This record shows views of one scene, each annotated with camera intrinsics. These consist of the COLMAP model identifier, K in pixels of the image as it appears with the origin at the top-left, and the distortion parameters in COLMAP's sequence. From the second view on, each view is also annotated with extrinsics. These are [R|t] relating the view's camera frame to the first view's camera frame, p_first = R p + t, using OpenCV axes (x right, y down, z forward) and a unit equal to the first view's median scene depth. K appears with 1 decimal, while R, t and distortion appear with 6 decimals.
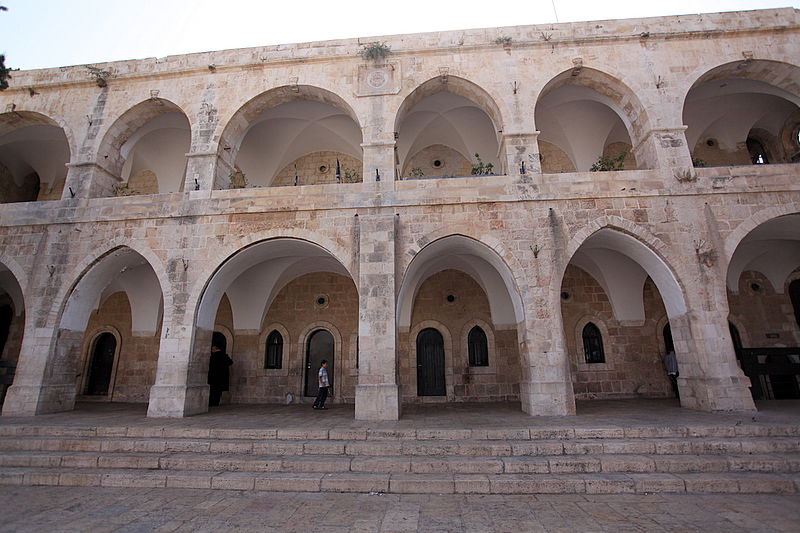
lens RADIAL K [[390.2, 0, 400.0], [0, 390.2, 266.5], [0, 0, 1]] dist [-0.067020, 0.031351]
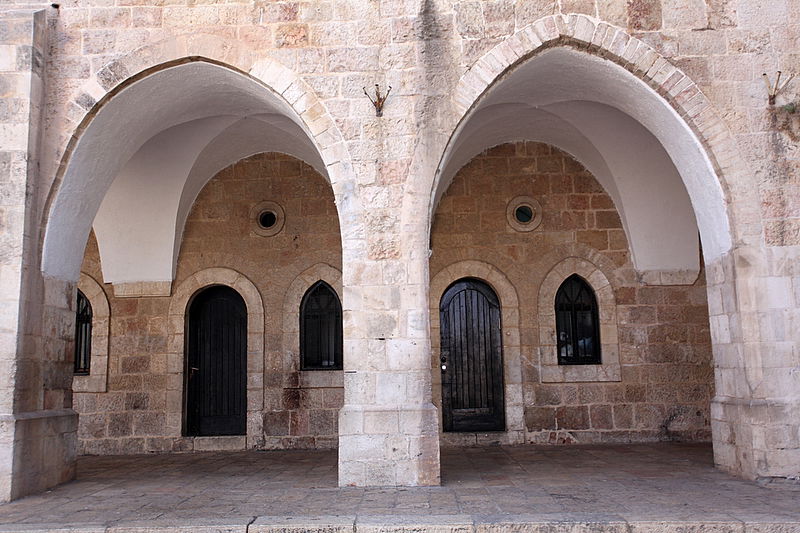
lens RADIAL K [[787.9, 0, 400.0], [0, 787.9, 266.5], [0, 0, 1]] dist [0.022575, 0.025302]
pose [[0.999099, 0.001135, 0.042433, 0.332343], [-0.006302, 0.992531, 0.121828, 0.033983], [-0.041978, -0.121986, 0.991644, 0.136155]]
